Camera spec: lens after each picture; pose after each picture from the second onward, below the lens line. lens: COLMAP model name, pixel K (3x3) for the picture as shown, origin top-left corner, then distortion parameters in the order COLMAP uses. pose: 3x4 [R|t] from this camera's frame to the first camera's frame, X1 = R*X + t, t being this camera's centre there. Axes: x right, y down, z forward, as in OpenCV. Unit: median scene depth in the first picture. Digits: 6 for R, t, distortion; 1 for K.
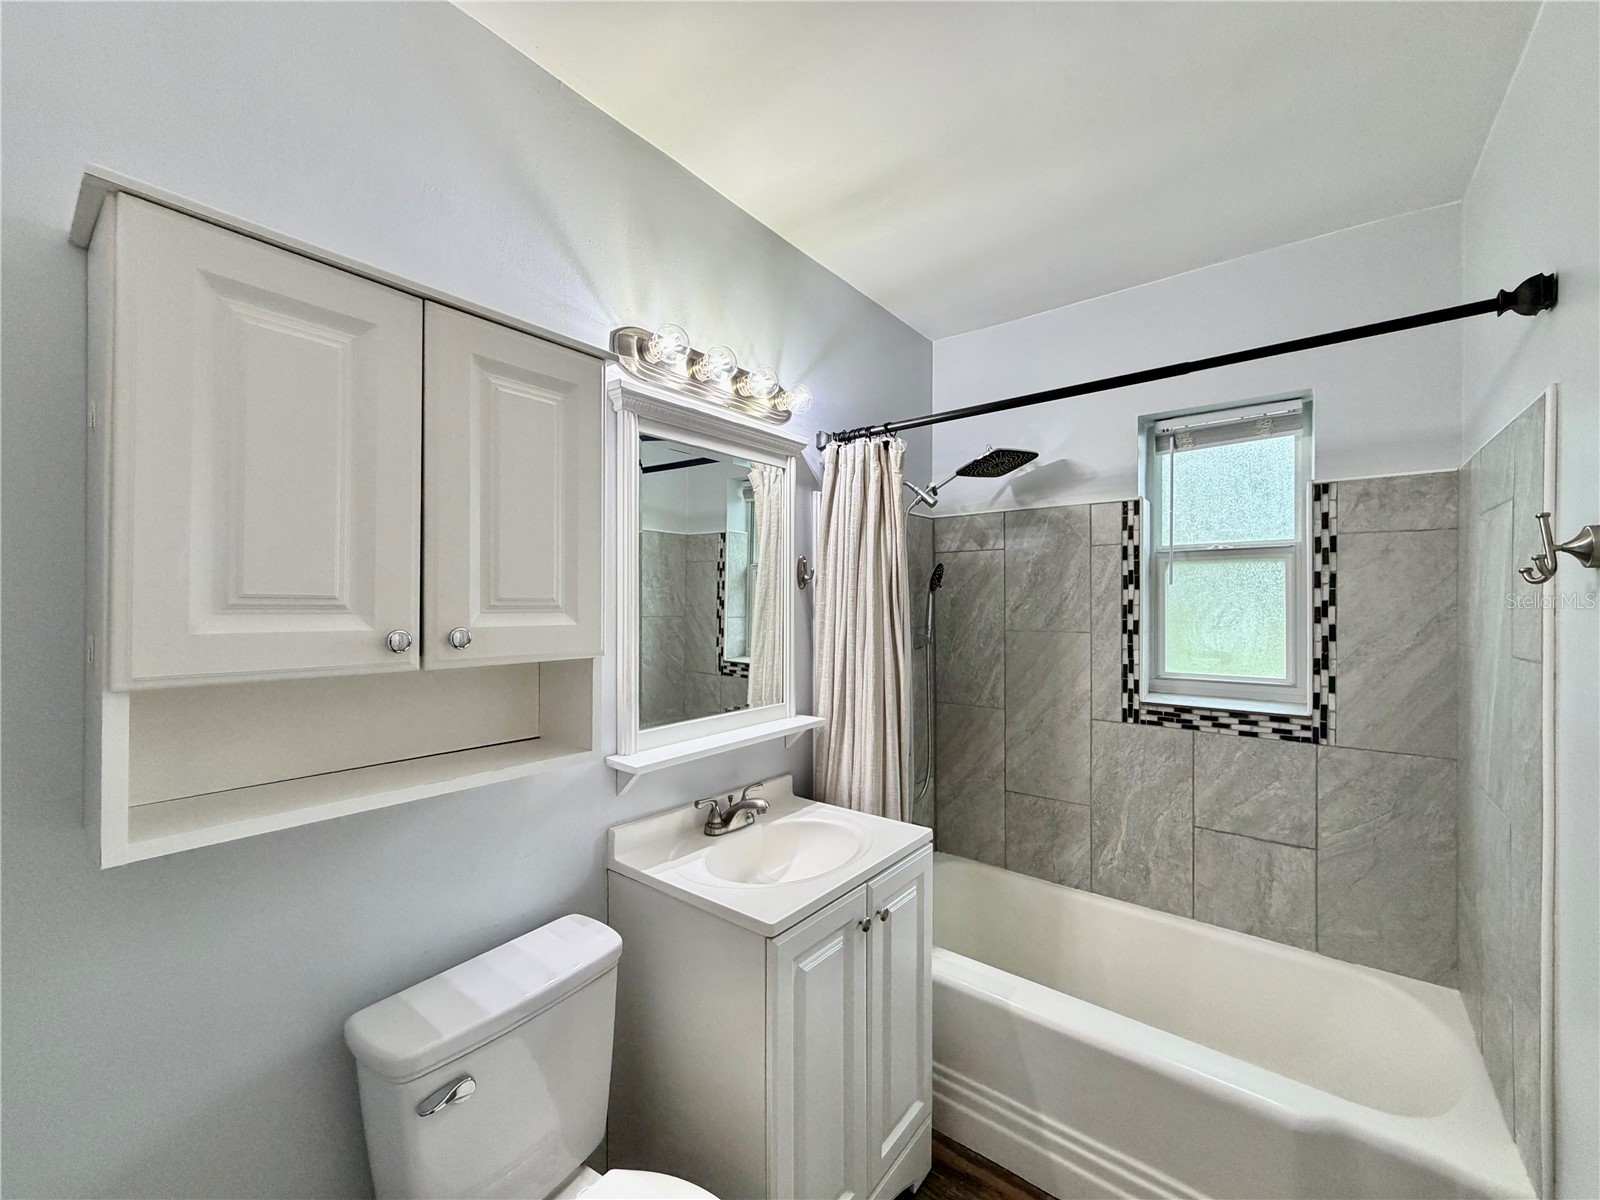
lens RADIAL K [[636.4, 0, 798.2], [0, 636.4, 602.6], [0, 0, 1]] dist [-0.000728, -0.000113]
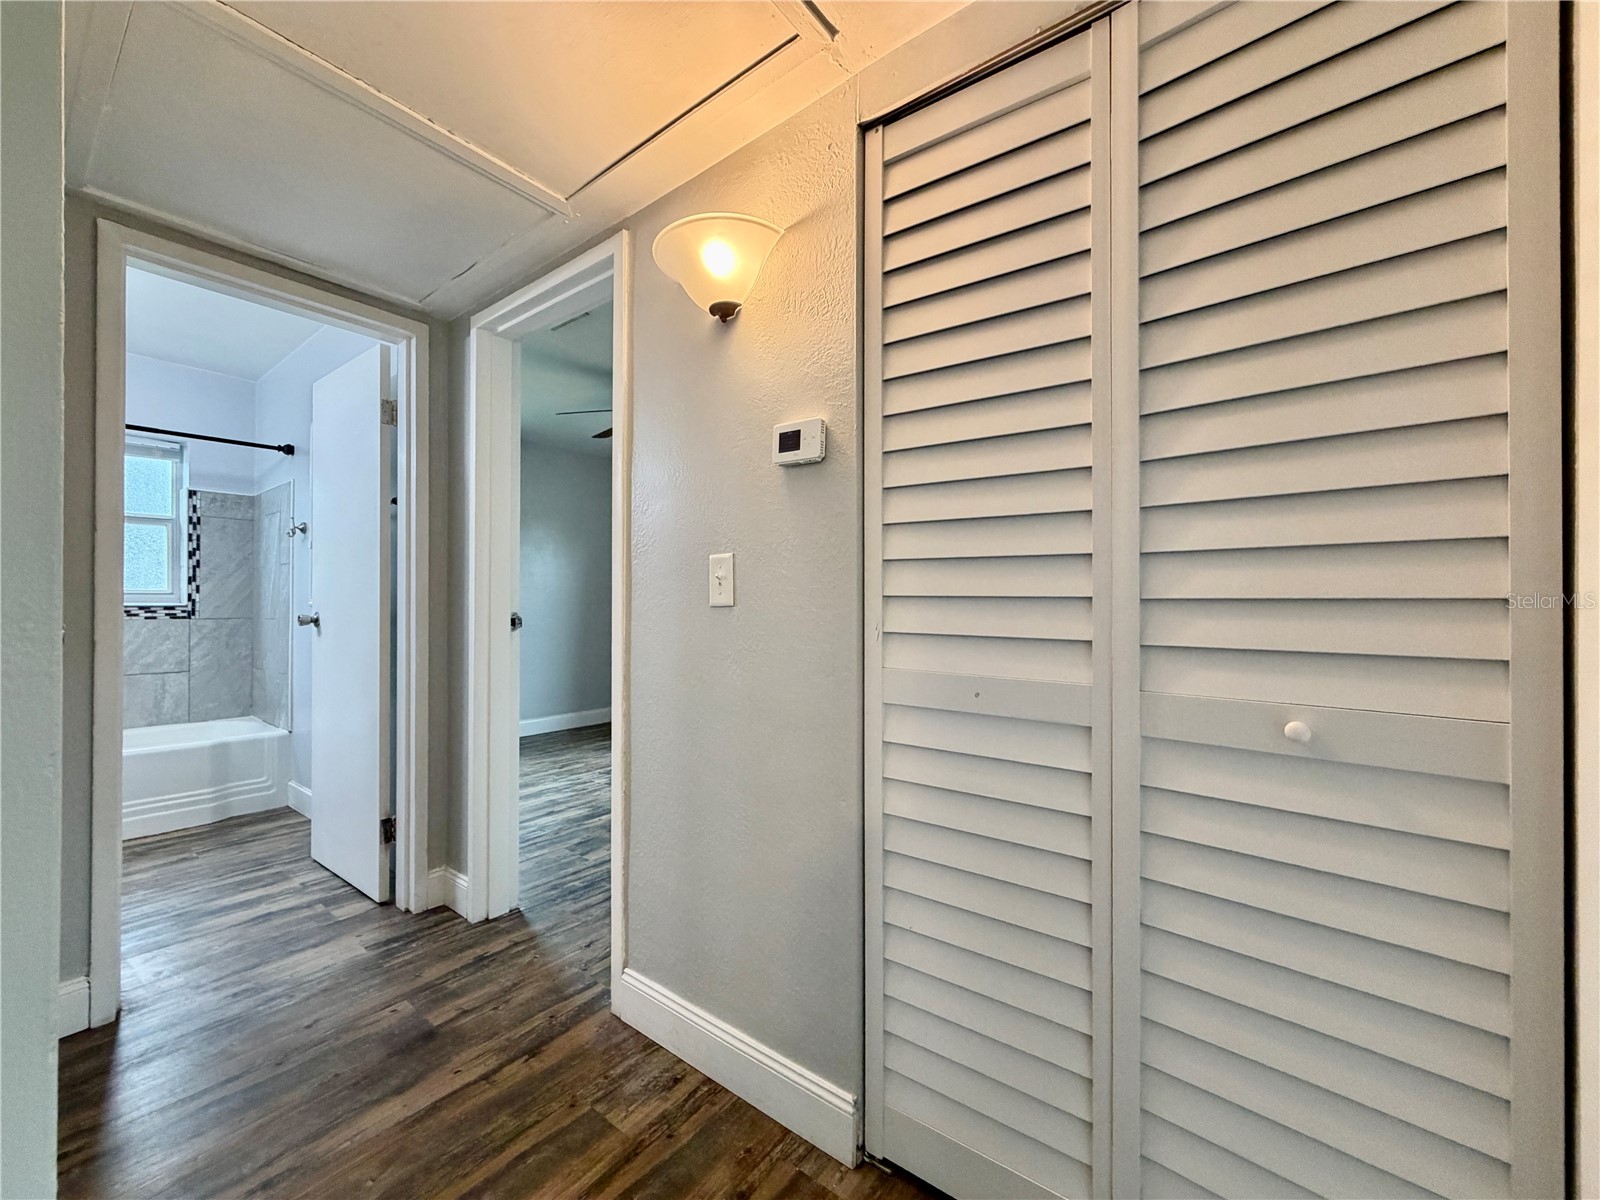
lens RADIAL K [[636.4, 0, 797.2], [0, 636.4, 603.1], [0, 0, 1]] dist [-0.000728, -0.000113]
pose [[-0.012296, 0.000852, 0.999924, -1.230002], [-0.002436, 0.999997, -0.000882, 0.170312], [-0.999921, -0.002447, -0.012294, -0.905357]]
